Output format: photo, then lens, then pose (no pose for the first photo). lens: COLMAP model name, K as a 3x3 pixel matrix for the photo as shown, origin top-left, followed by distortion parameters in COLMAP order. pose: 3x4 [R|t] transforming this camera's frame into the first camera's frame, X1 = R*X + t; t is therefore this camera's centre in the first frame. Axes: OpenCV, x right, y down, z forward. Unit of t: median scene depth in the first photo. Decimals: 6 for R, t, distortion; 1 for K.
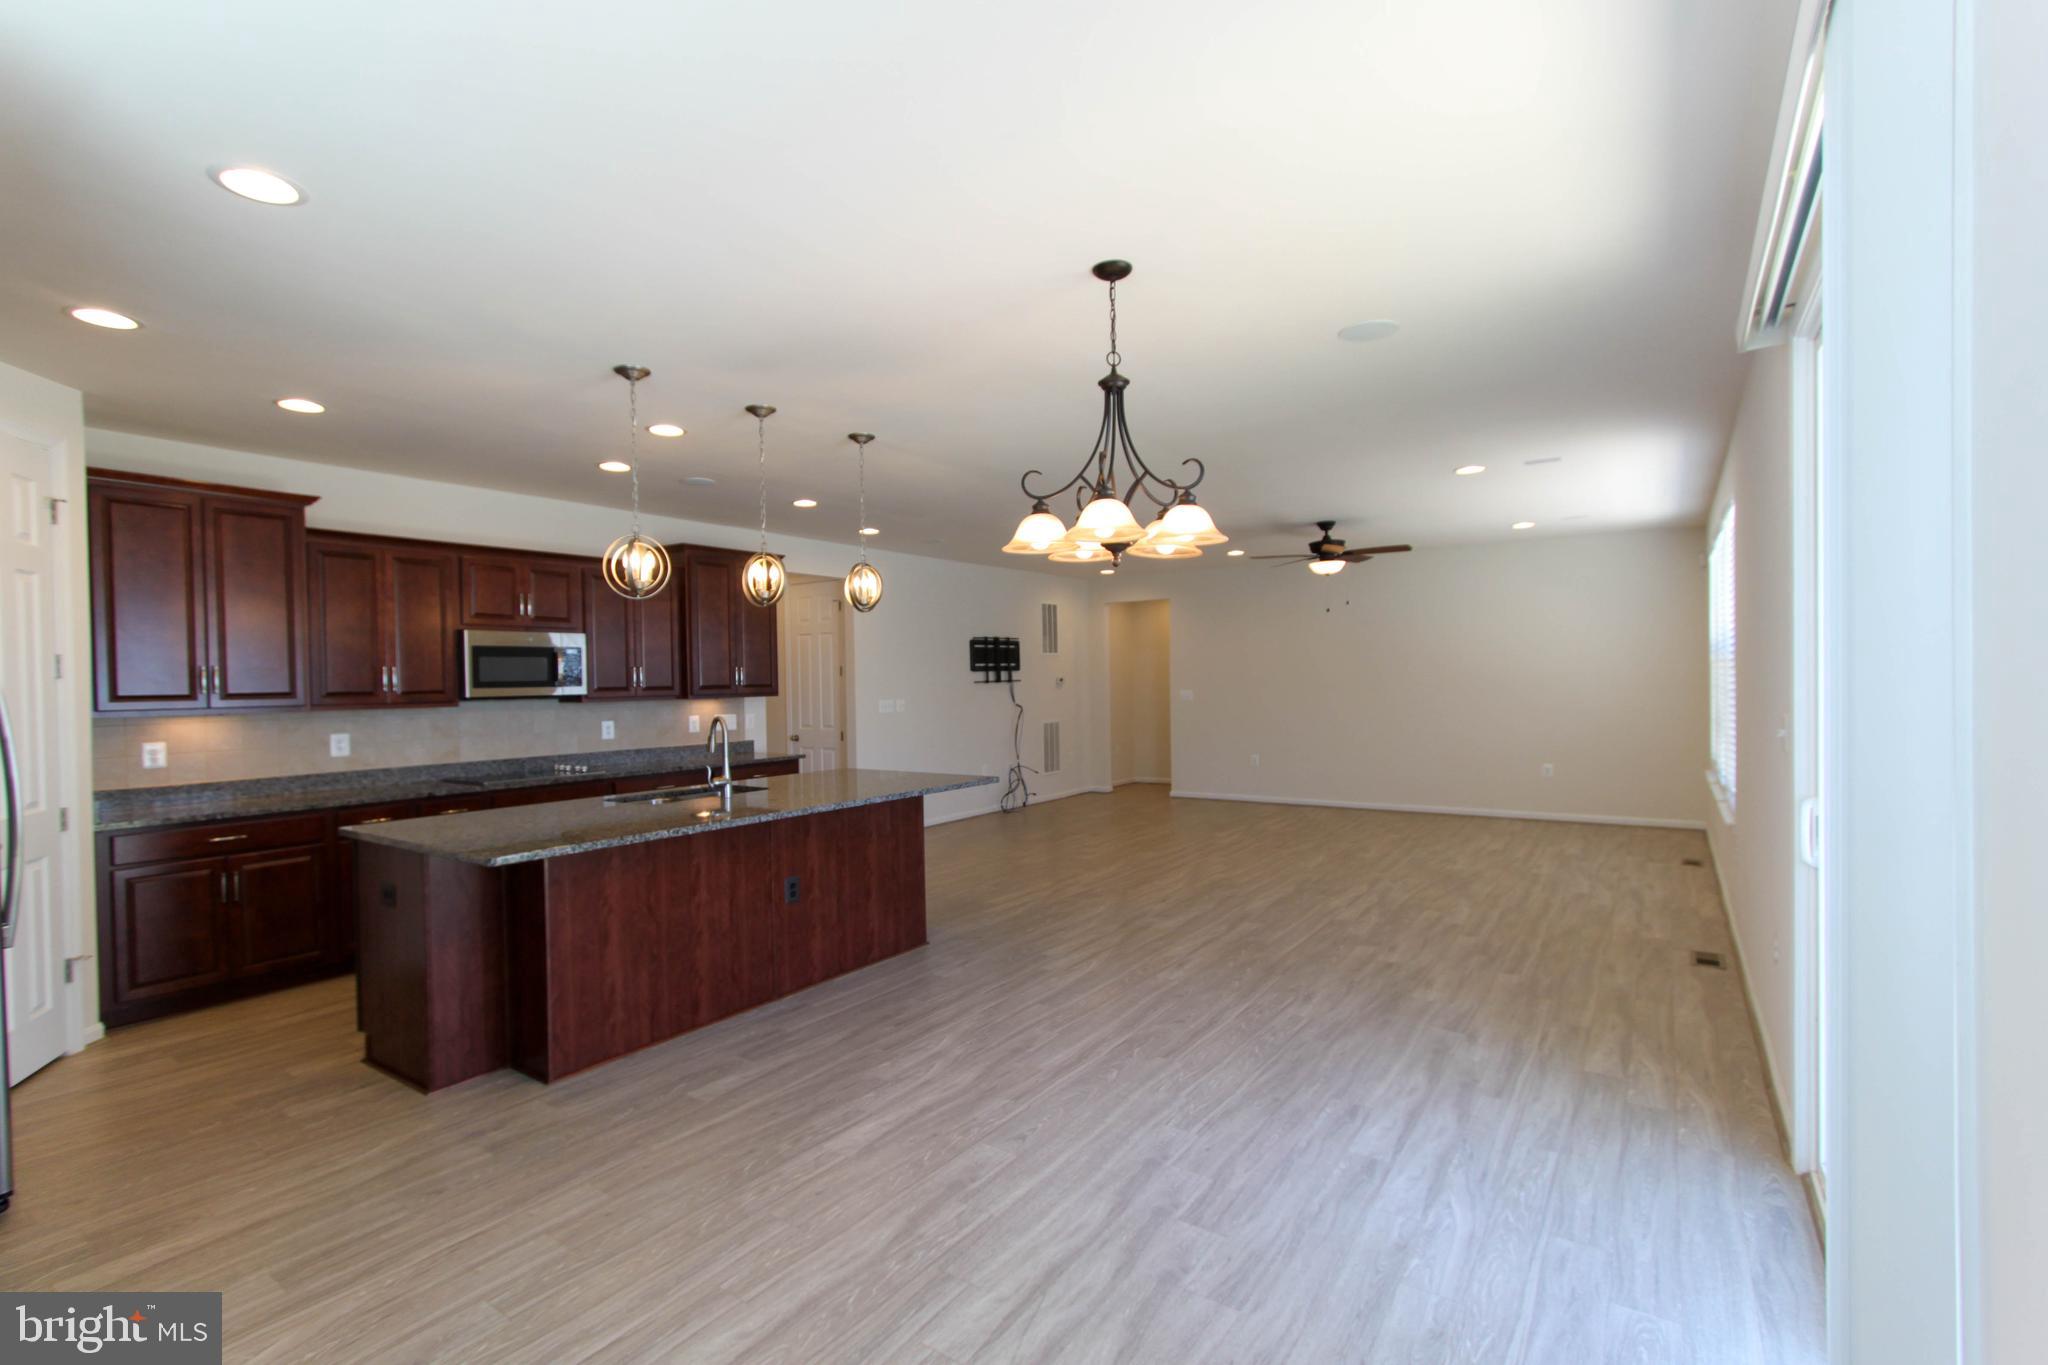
lens RADIAL K [[935.9, 0, 1010.4], [0, 935.9, 696.6], [0, 0, 1]] dist [0.000449, 0.001027]
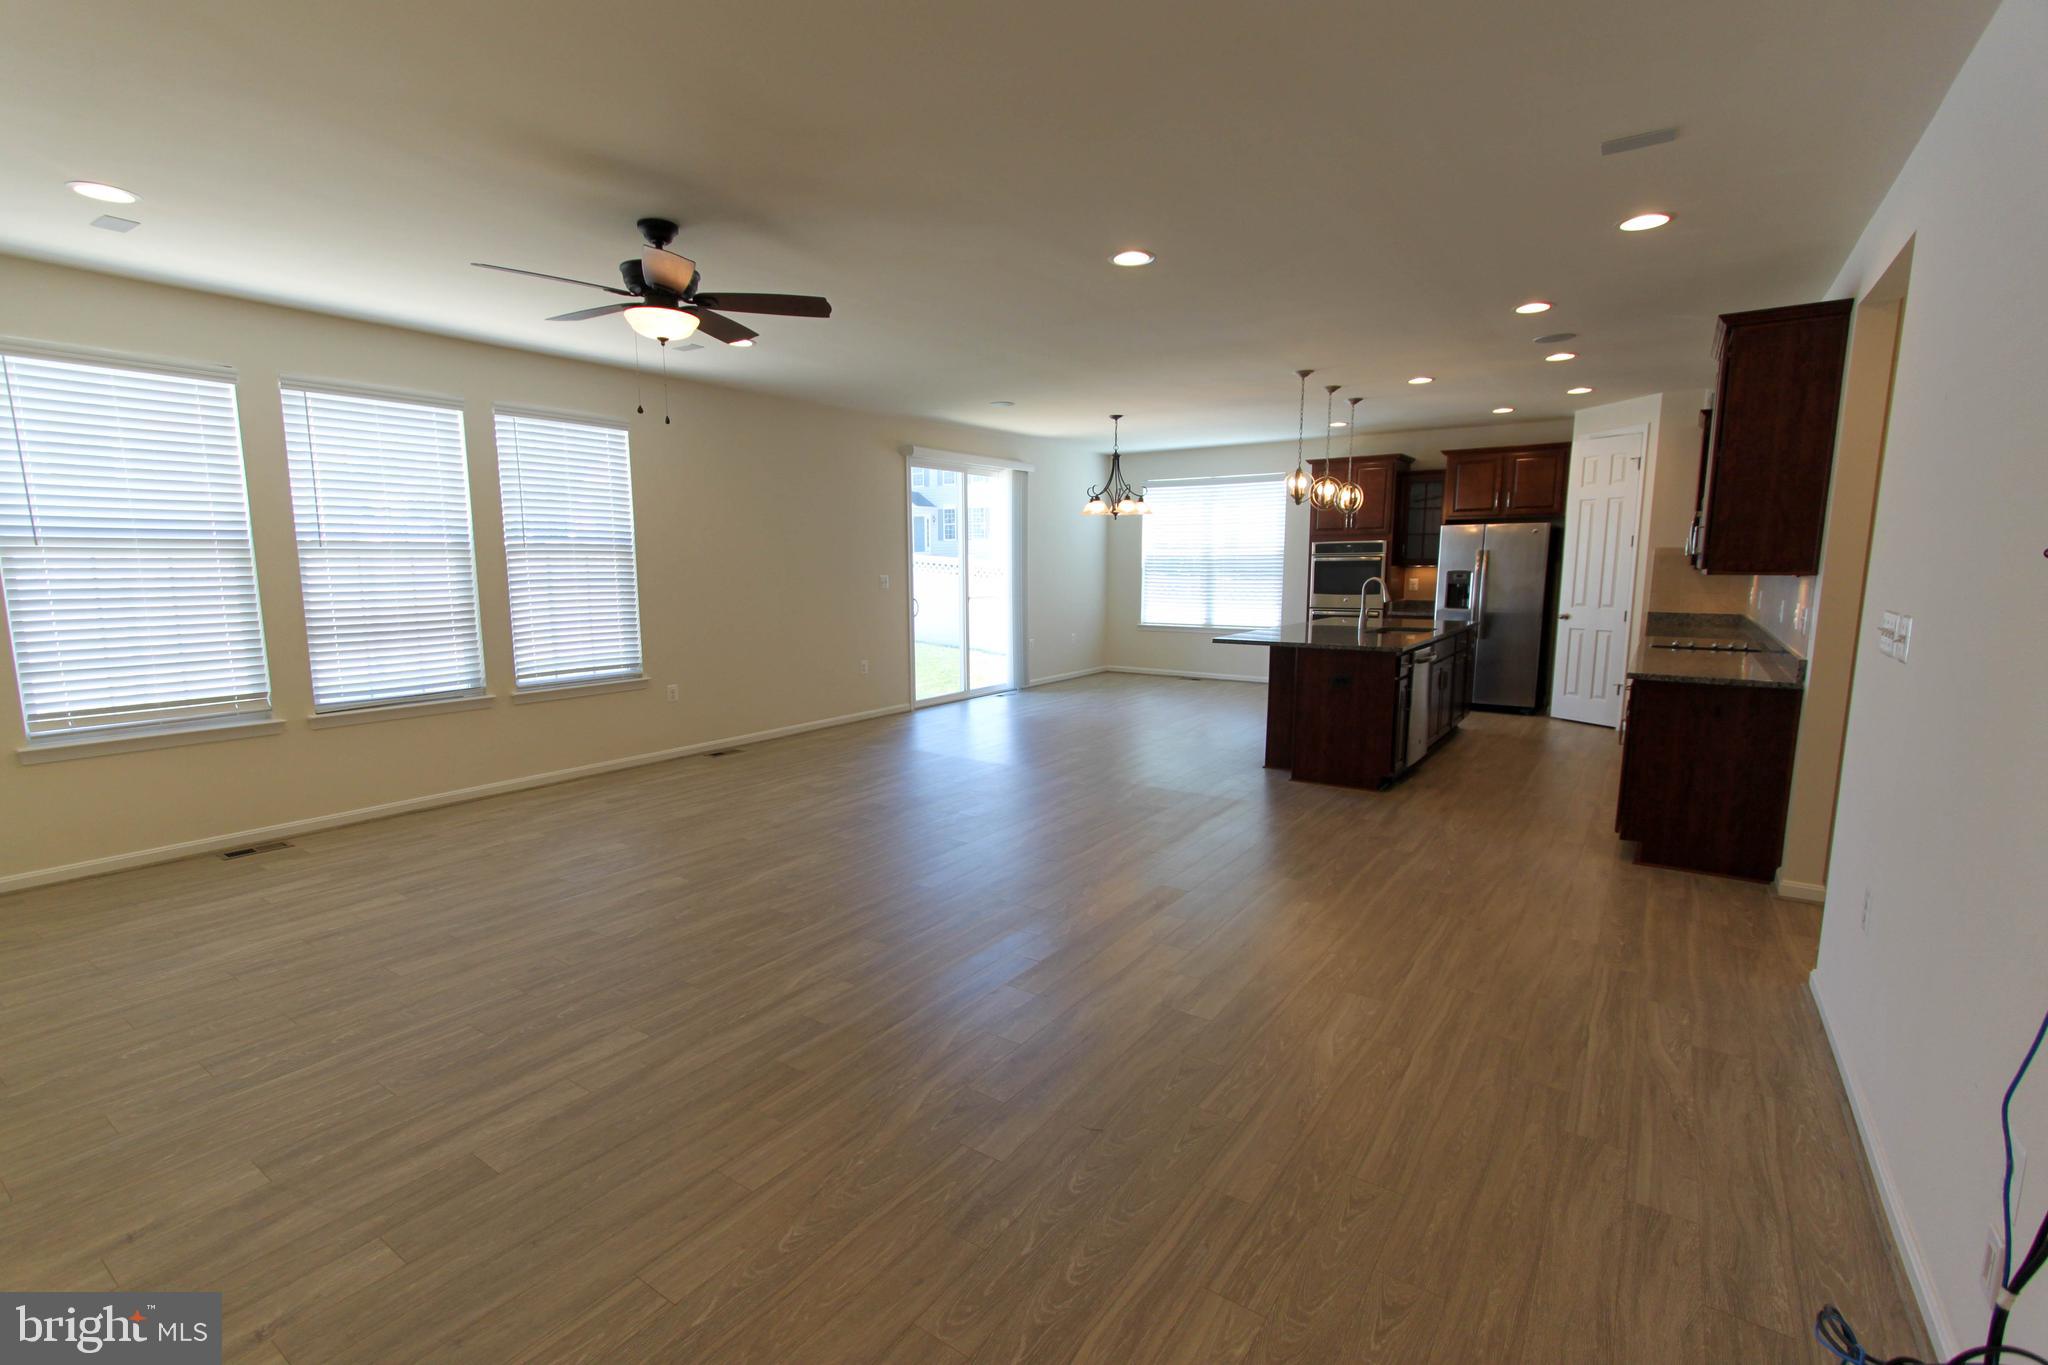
lens RADIAL K [[935.9, 0, 1010.4], [0, 935.9, 696.6], [0, 0, 1]] dist [0.000449, 0.001027]
pose [[-0.999729, 0.018029, 0.014735, 0.215832], [0.020161, 0.986846, 0.160400, -0.035067], [-0.011649, 0.160653, -0.986942, 2.036705]]
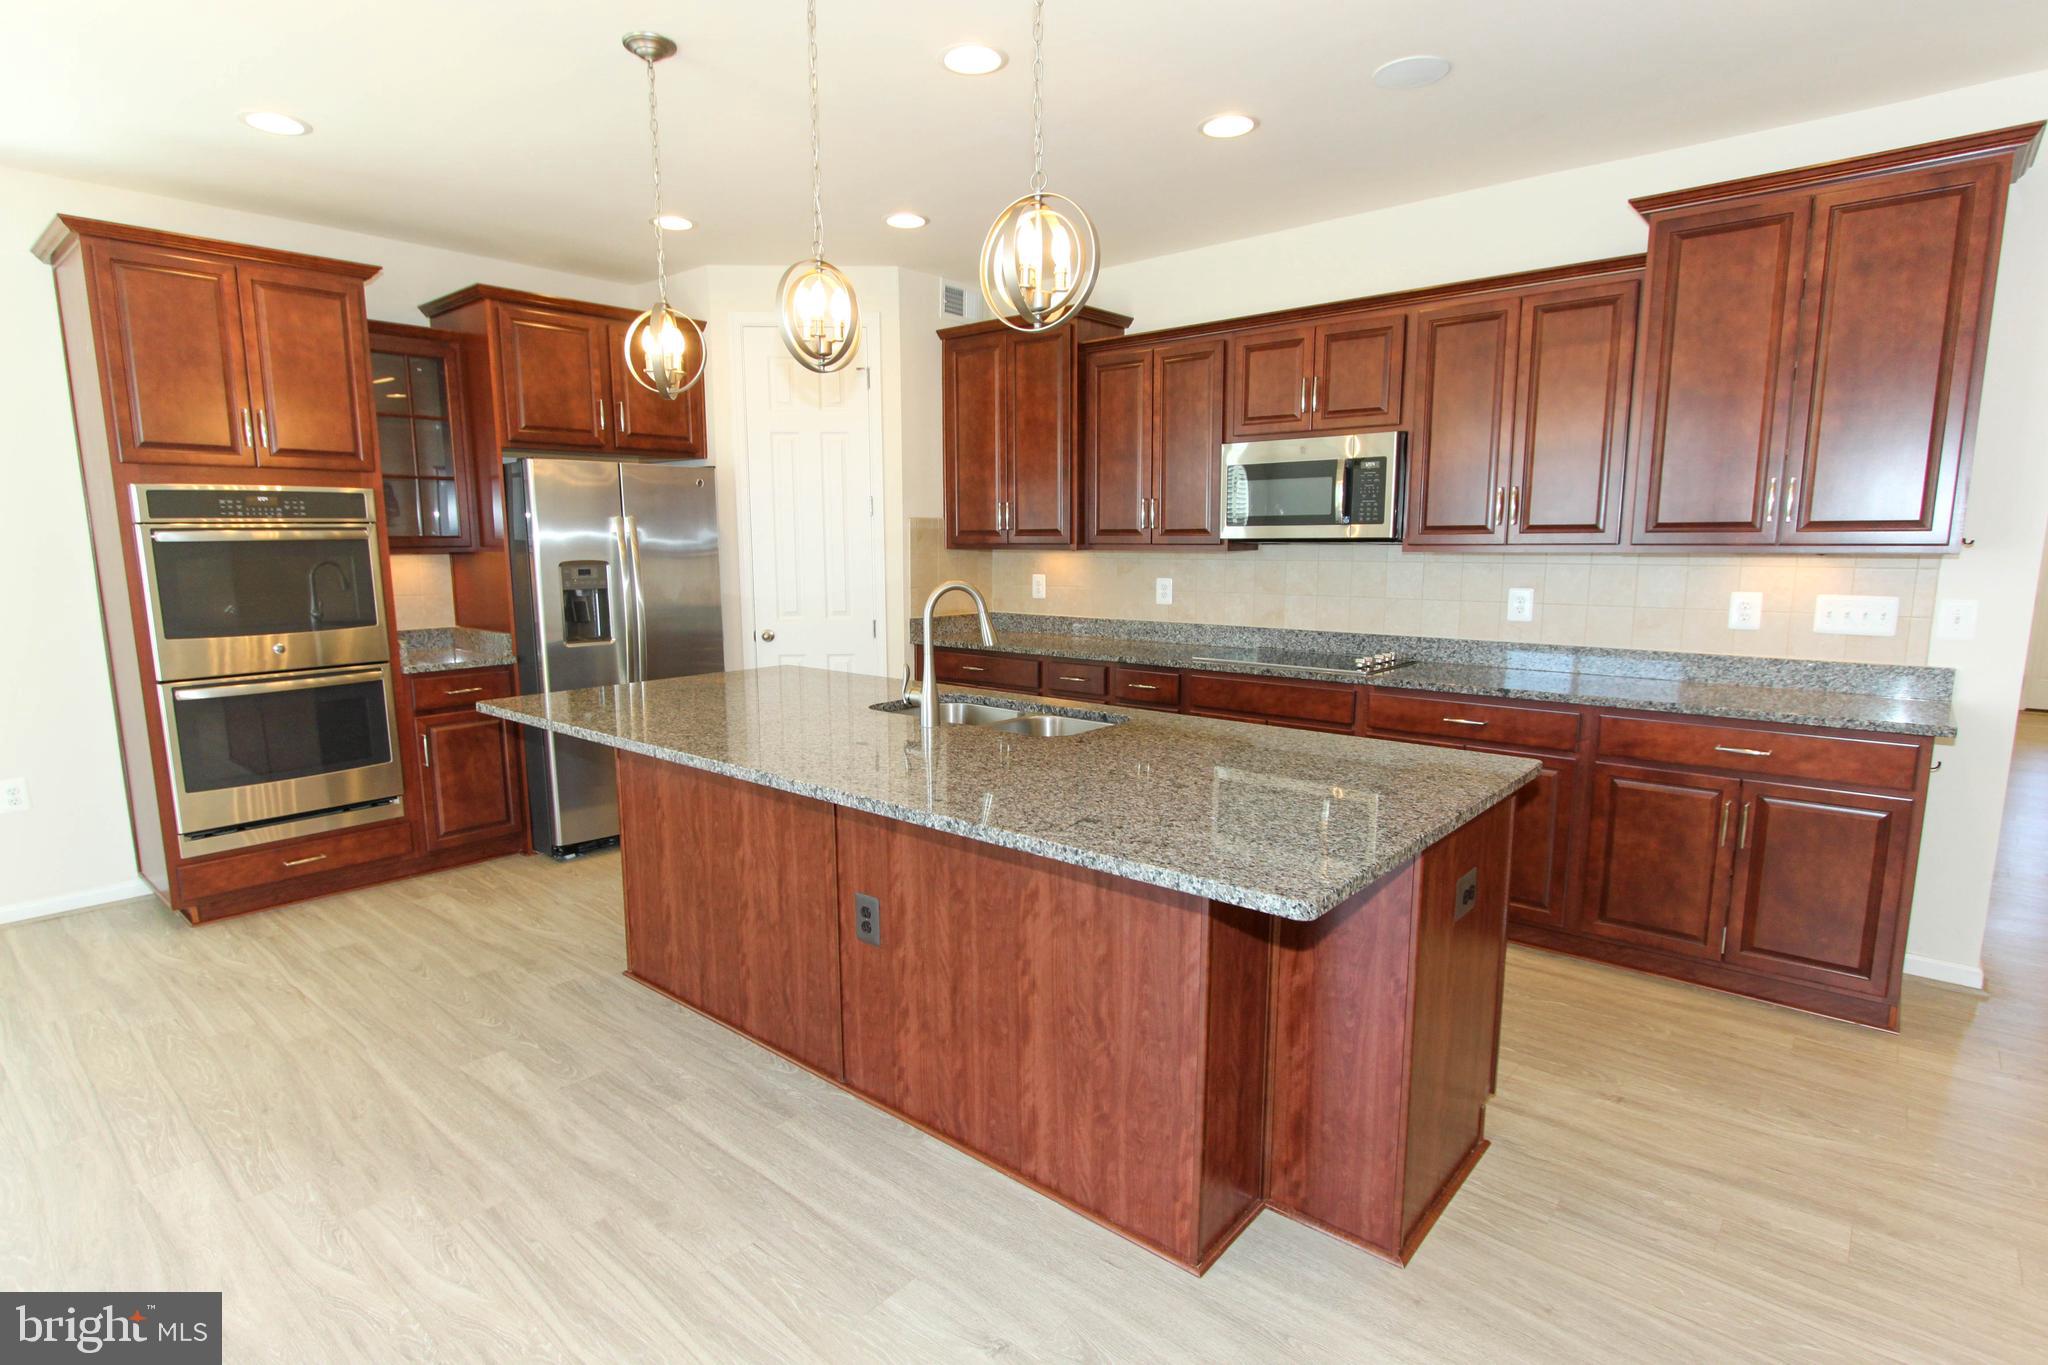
lens RADIAL K [[1046.3, 0, 1026.2], [0, 1046.3, 697.7], [0, 0, 1]] dist [-0.009844, -0.000131]
pose [[-0.106785, 0.169296, -0.979763, 0.243046], [-0.010515, 0.985150, 0.171373, -0.014161], [0.994226, 0.028603, -0.103419, 0.888924]]
